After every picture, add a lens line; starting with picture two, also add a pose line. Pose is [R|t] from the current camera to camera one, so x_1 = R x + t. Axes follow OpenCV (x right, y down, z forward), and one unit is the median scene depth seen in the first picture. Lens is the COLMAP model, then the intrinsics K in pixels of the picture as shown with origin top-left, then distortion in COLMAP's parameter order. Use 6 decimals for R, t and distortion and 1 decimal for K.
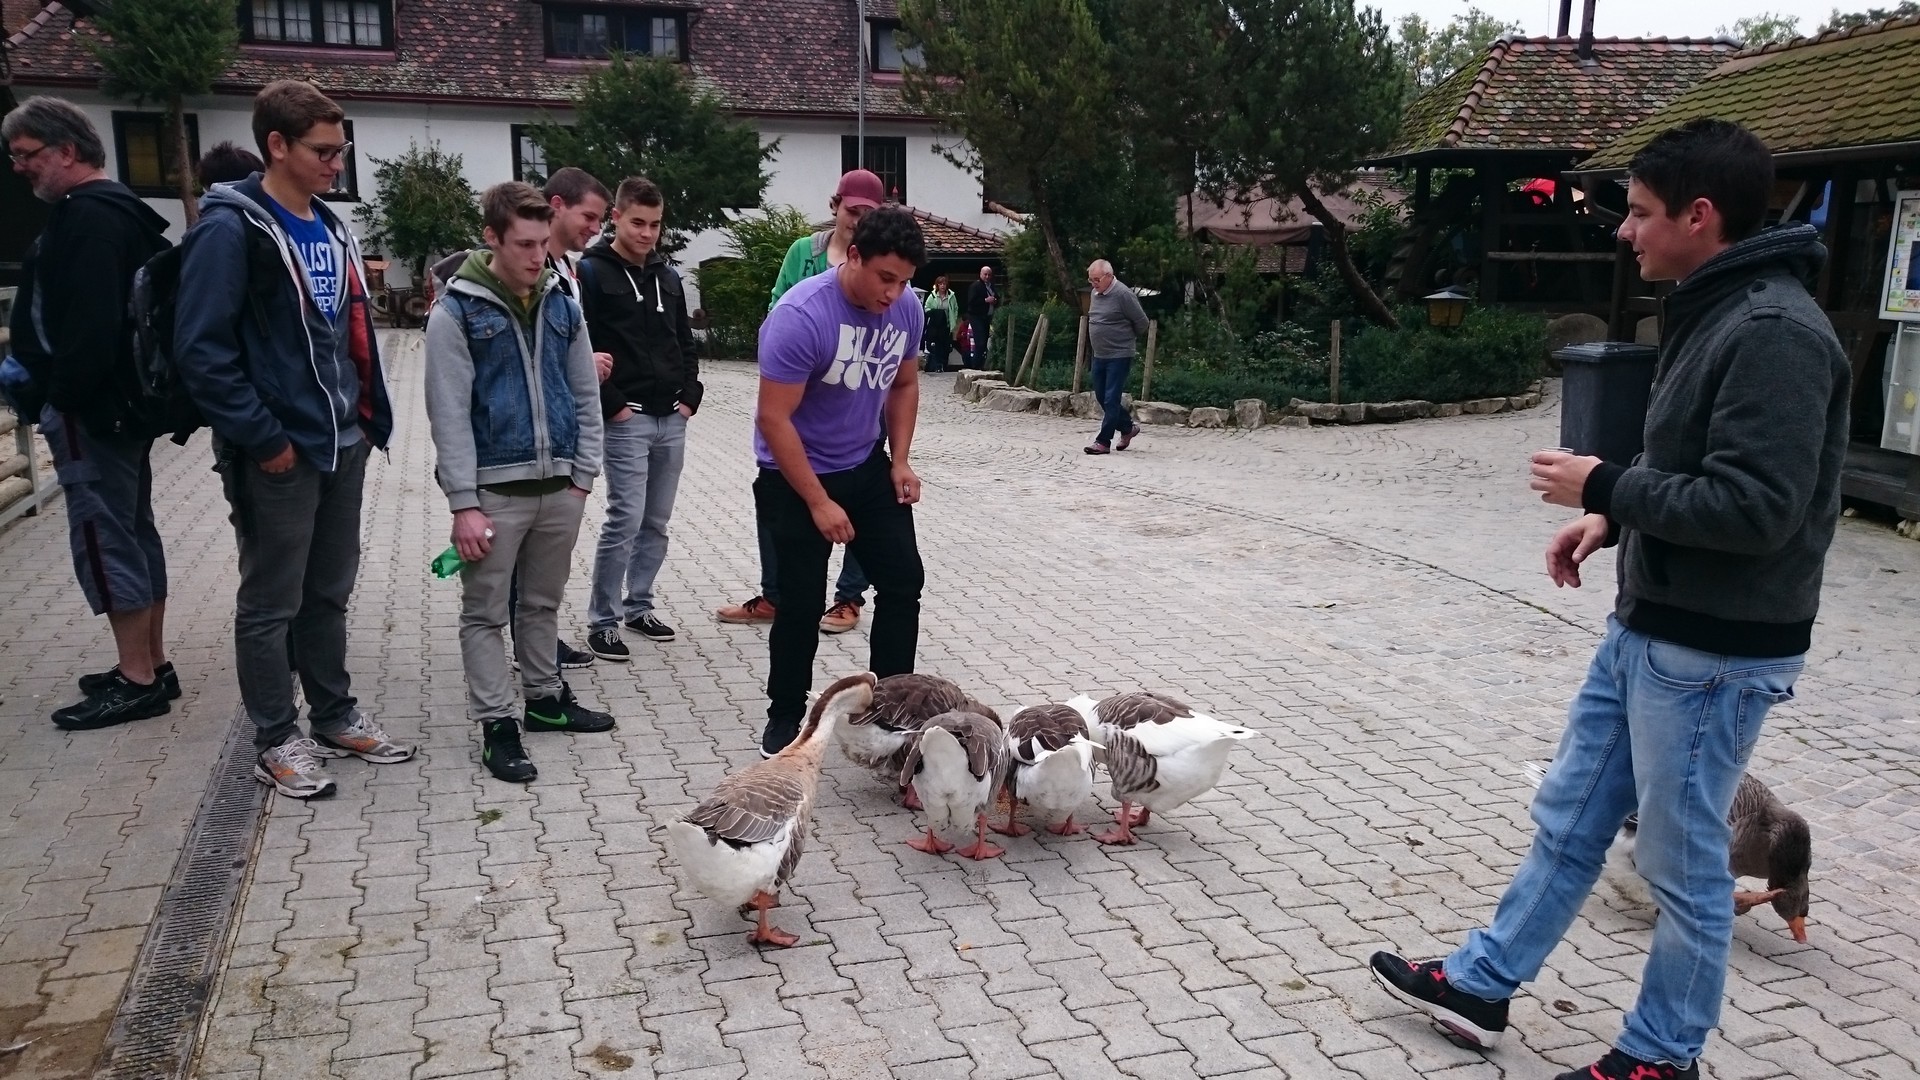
lens RADIAL K [[1426.9, 0, 961.2], [0, 1426.9, 538.9], [0, 0, 1]] dist [0.008271, -0.003148]
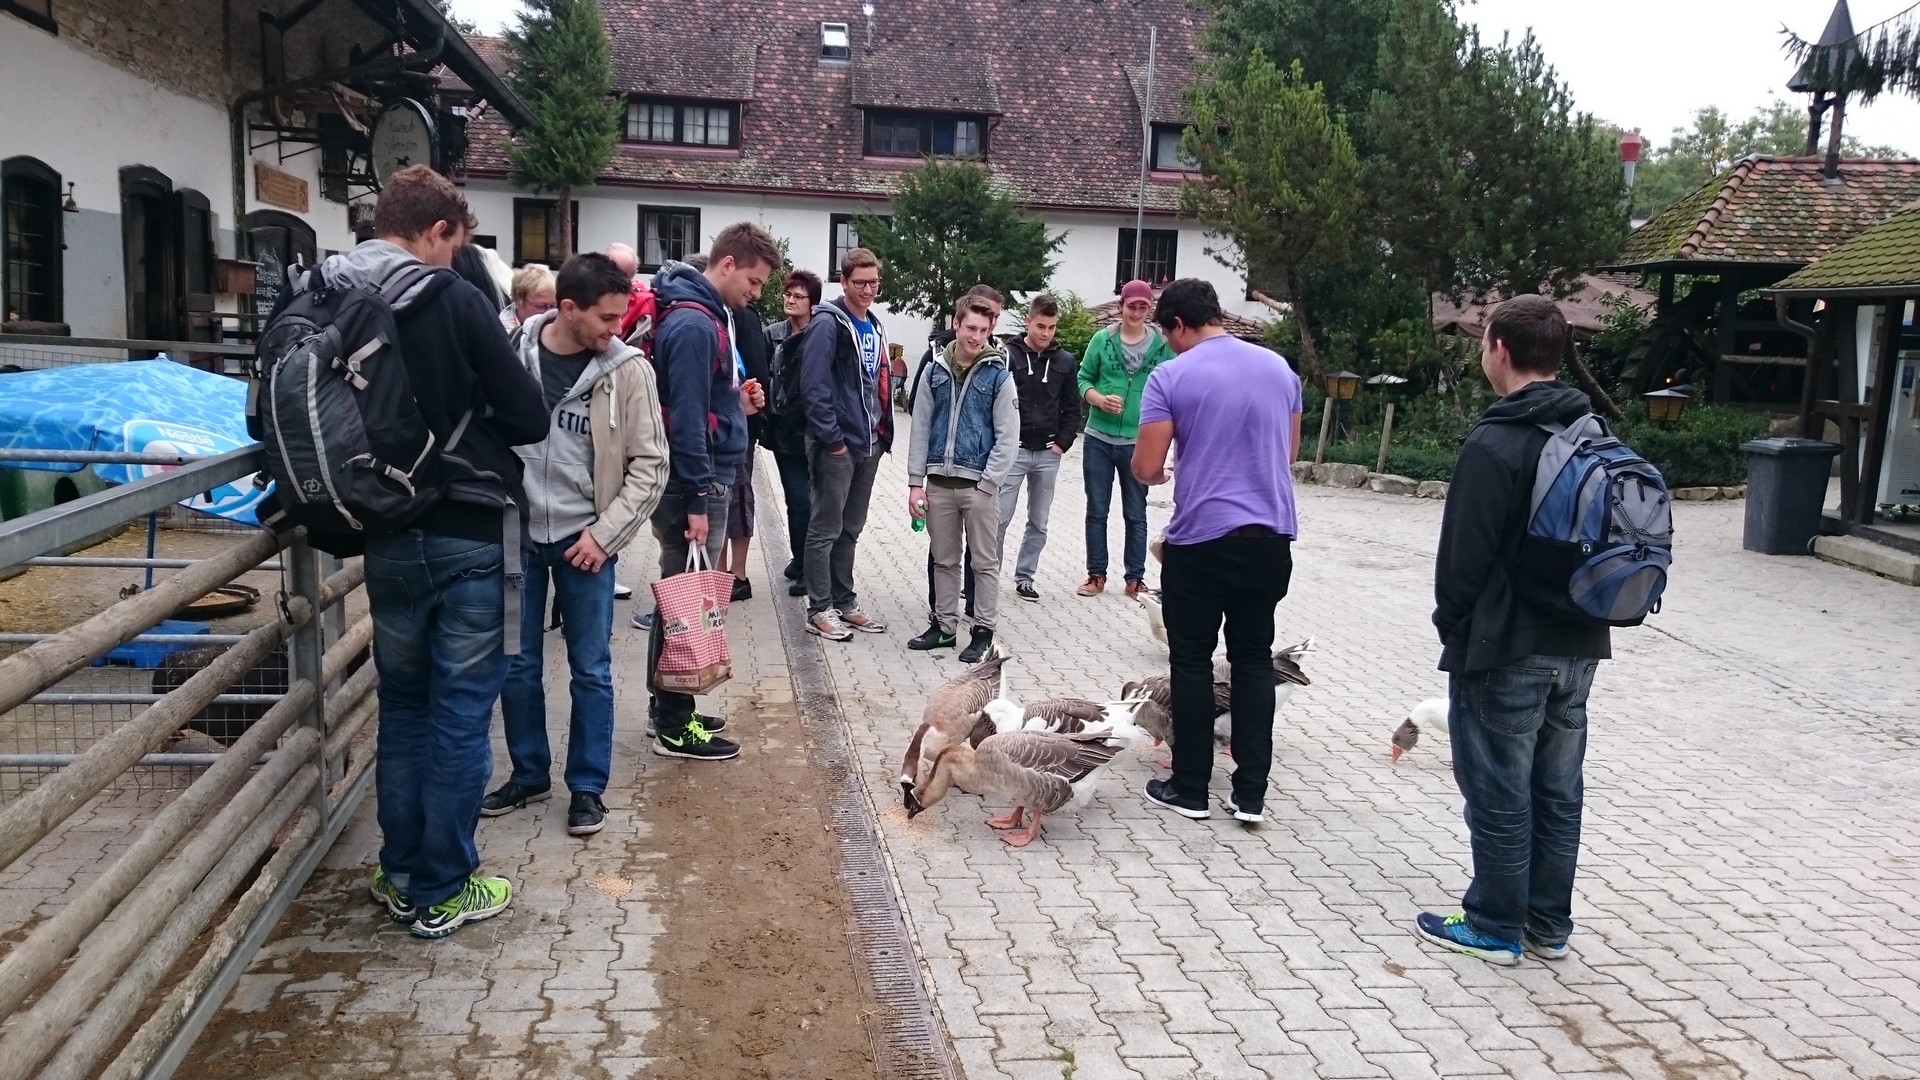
lens RADIAL K [[1426.9, 0, 963.1], [0, 1426.9, 548.0], [0, 0, 1]] dist [0.008271, -0.003148]
pose [[0.983739, 0.058636, -0.169764, -0.001267], [-0.066392, 0.996977, -0.040370, 0.021732], [0.166884, 0.050985, 0.984657, -0.125985]]
